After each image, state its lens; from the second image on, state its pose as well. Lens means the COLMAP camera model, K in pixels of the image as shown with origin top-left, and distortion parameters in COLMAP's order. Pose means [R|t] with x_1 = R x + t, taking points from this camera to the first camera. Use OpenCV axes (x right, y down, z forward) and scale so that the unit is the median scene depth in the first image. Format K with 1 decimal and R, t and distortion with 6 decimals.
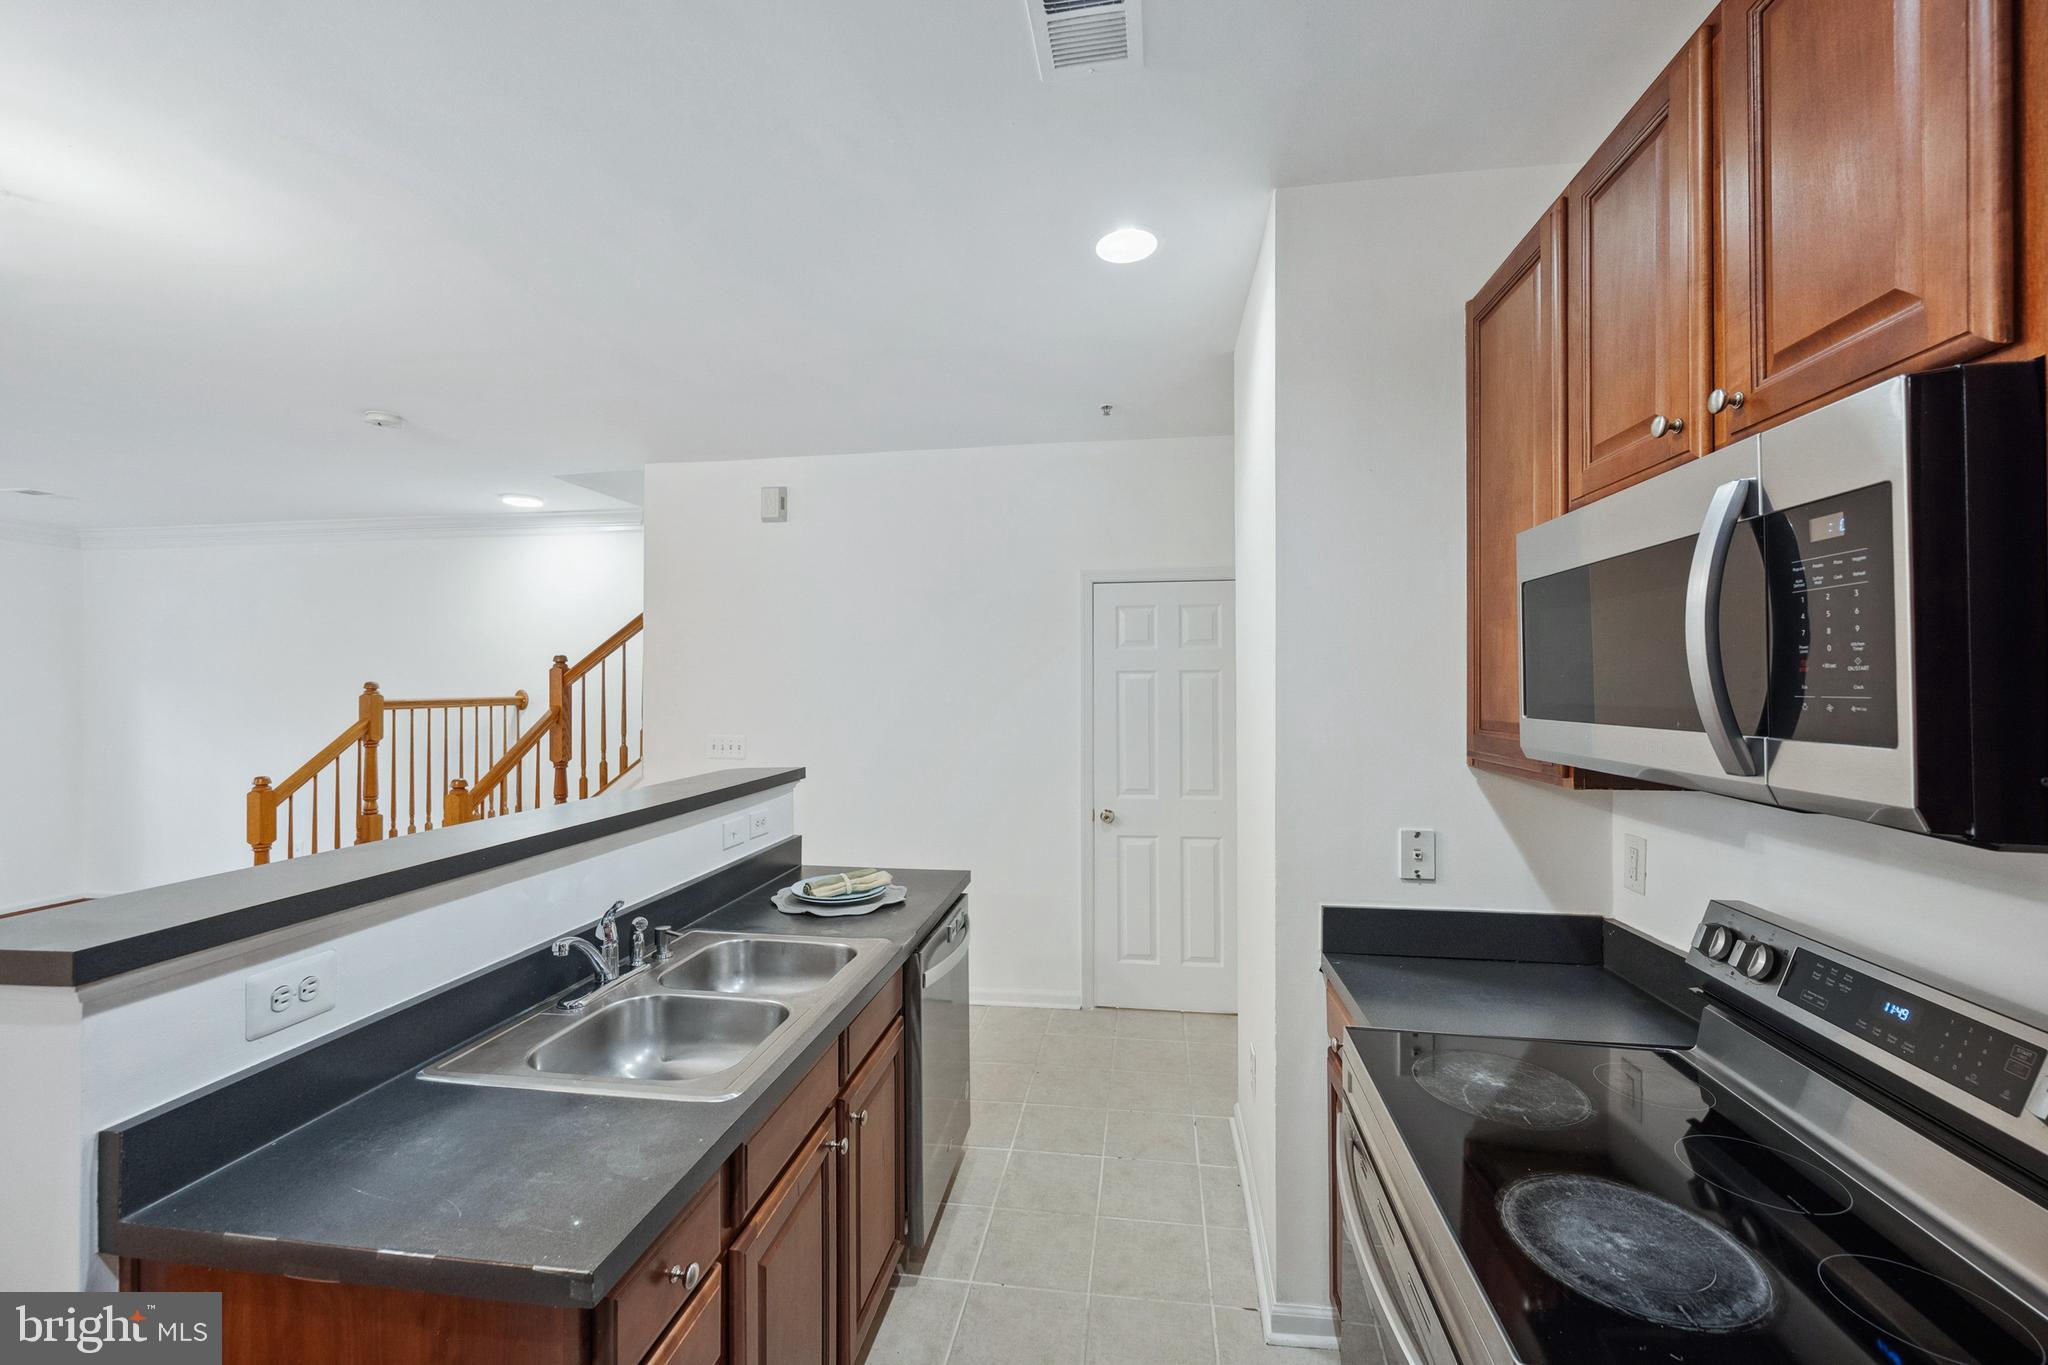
lens RADIAL K [[820.0, 0, 1032.2], [0, 820.0, 686.5], [0, 0, 1]] dist [-0.002150, -0.000191]
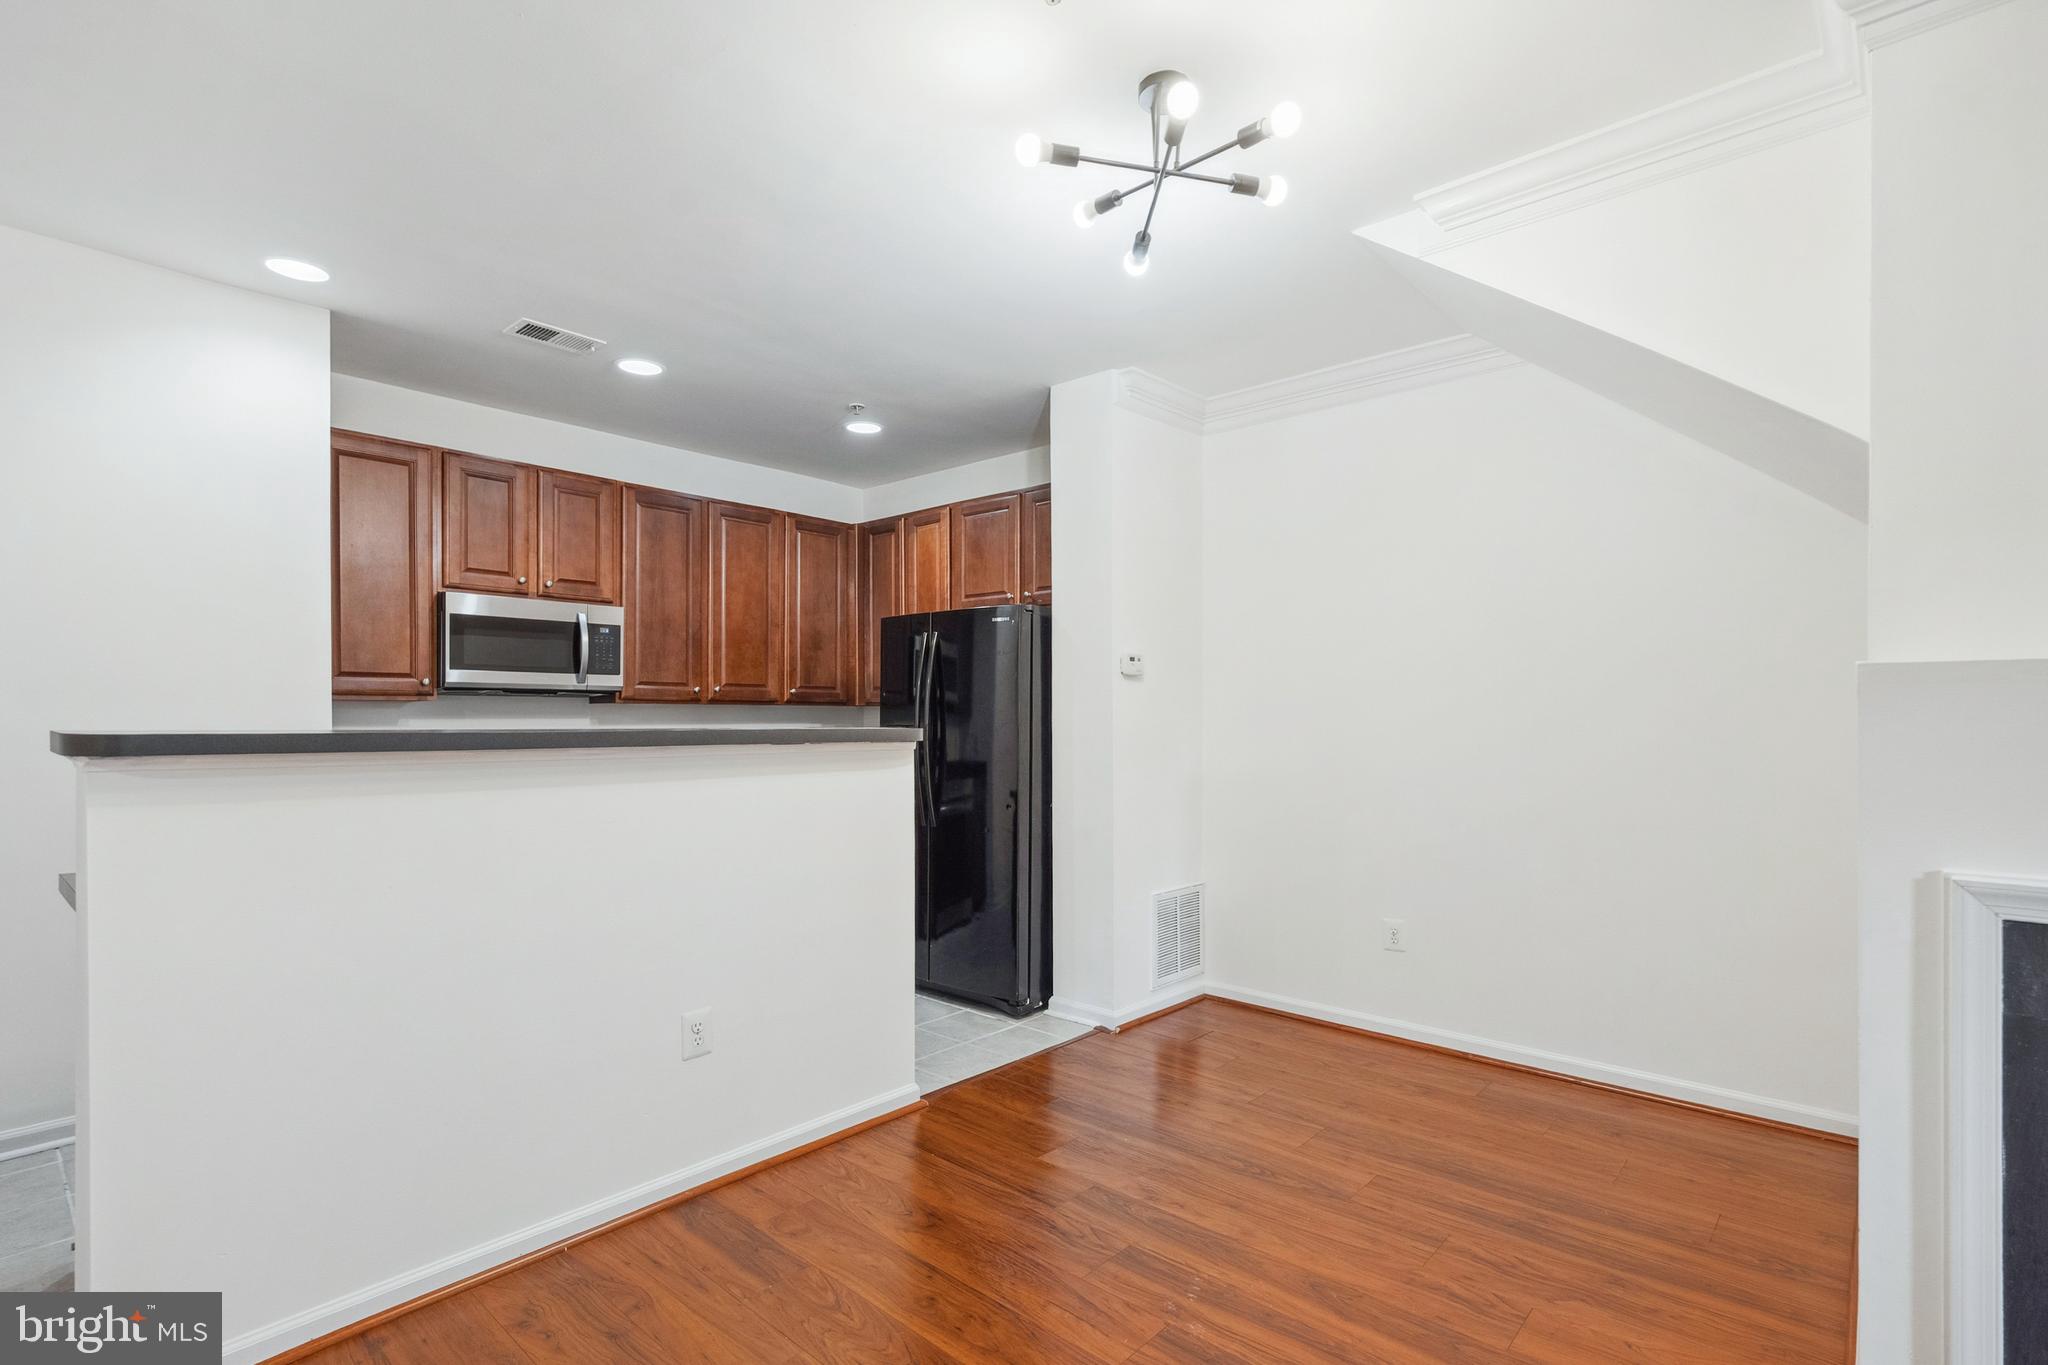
lens RADIAL K [[978.2, 0, 1044.4], [0, 978.2, 716.1], [0, 0, 1]] dist [0.001655, -0.000175]
pose [[-0.836472, 0.006925, 0.547965, -1.778083], [0.004742, 0.999974, -0.005398, 0.144888], [-0.547988, -0.001917, -0.836484, 1.792480]]
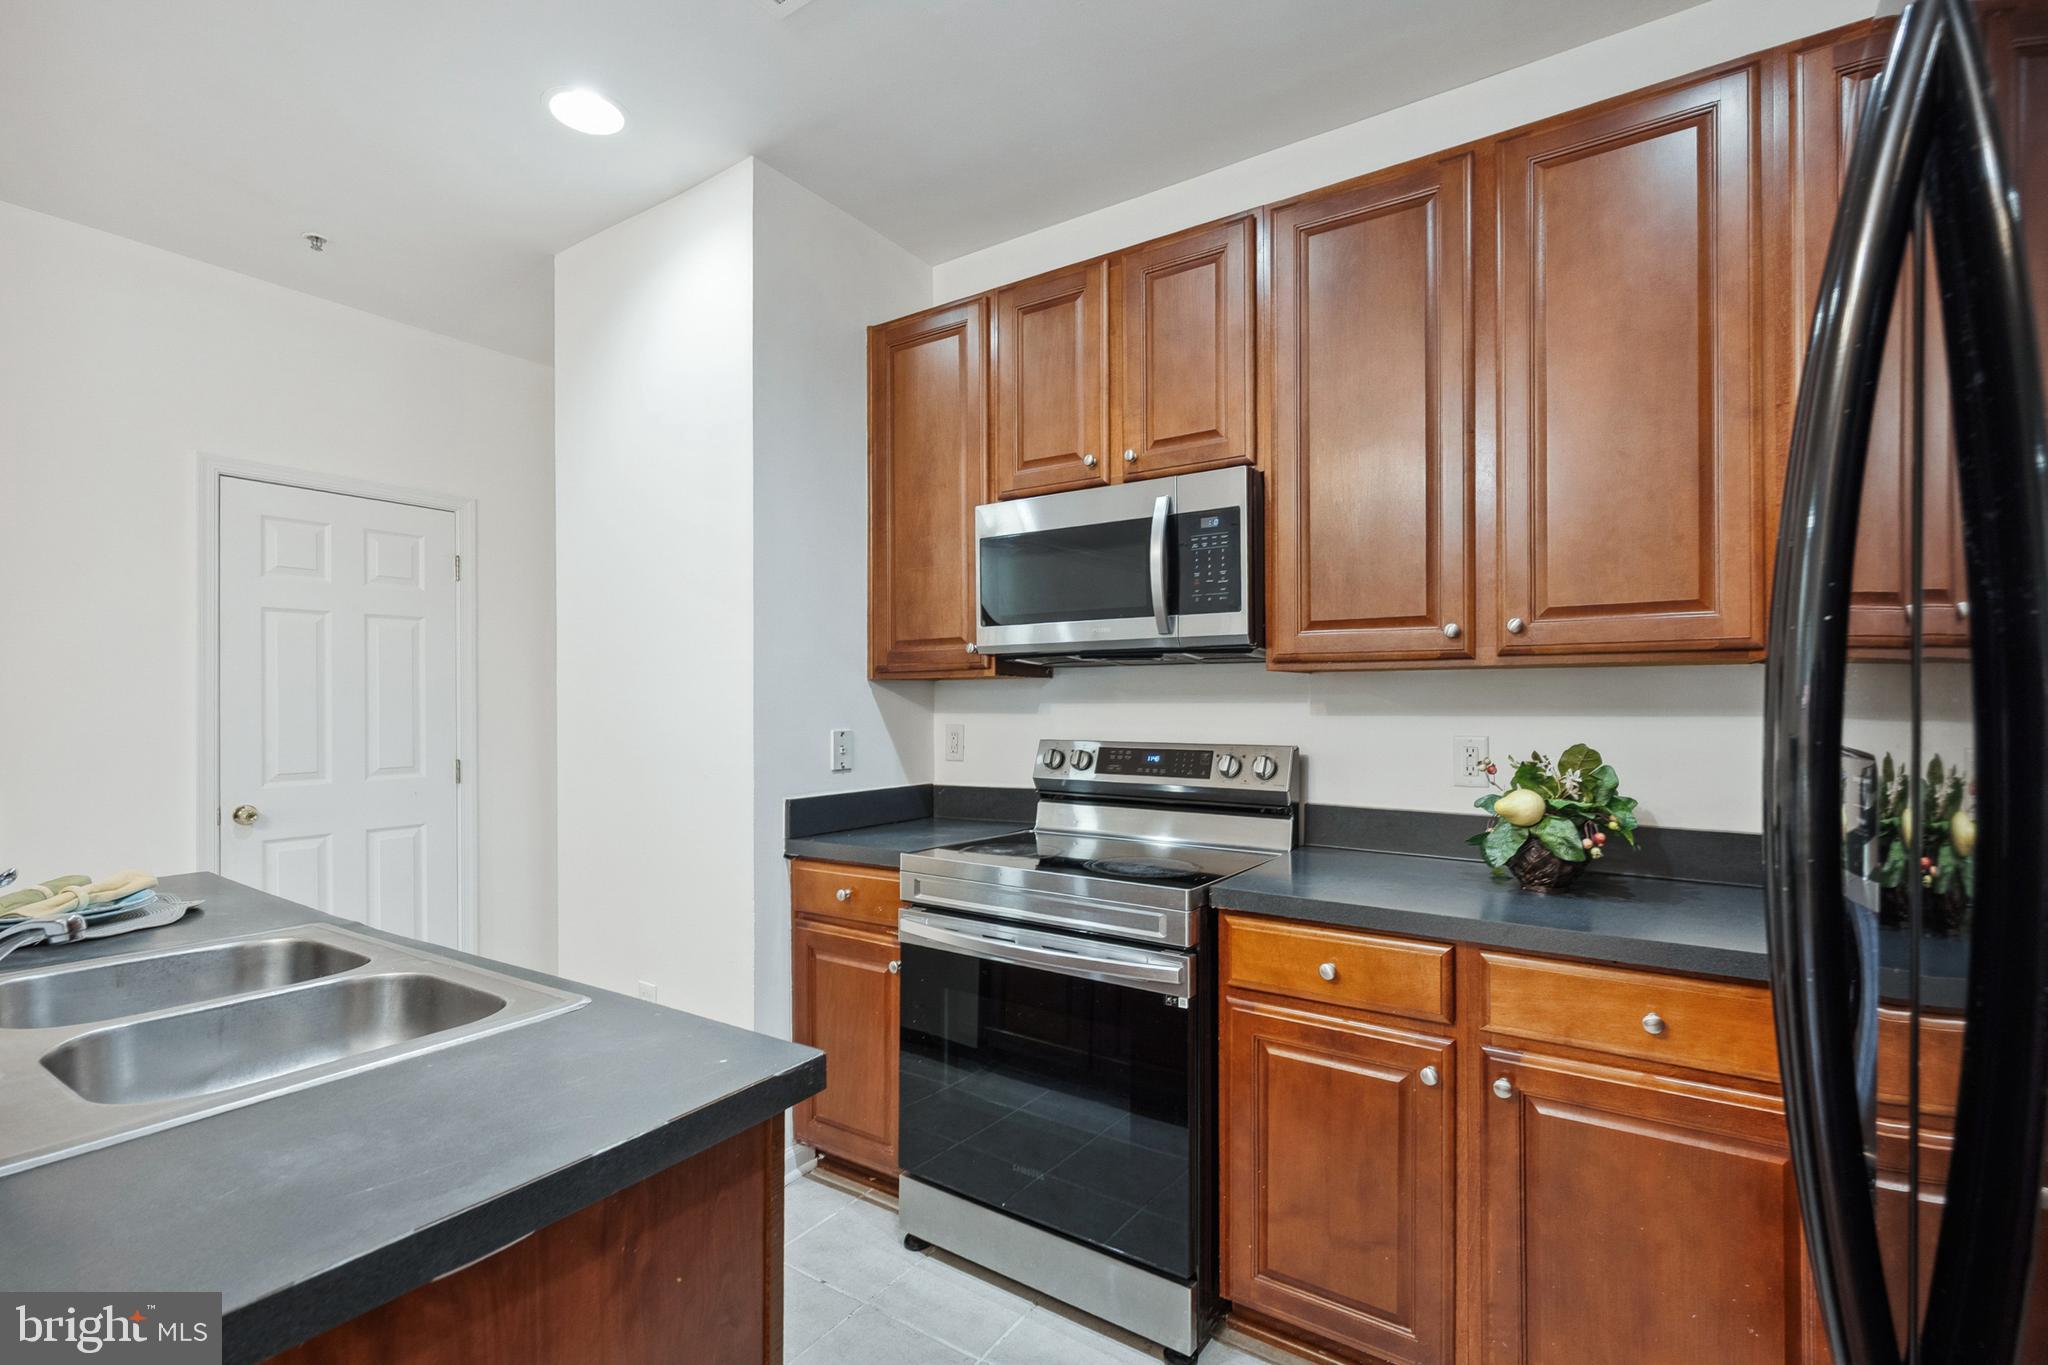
lens RADIAL K [[904.9, 0, 1040.9], [0, 904.9, 695.9], [0, 0, 1]] dist [0.002844, 0.000080]
pose [[0.423794, 0.009617, 0.905708, -0.649660], [0.000862, 0.999939, -0.011021, 0.136113], [-0.905758, 0.005451, 0.423760, 0.135802]]
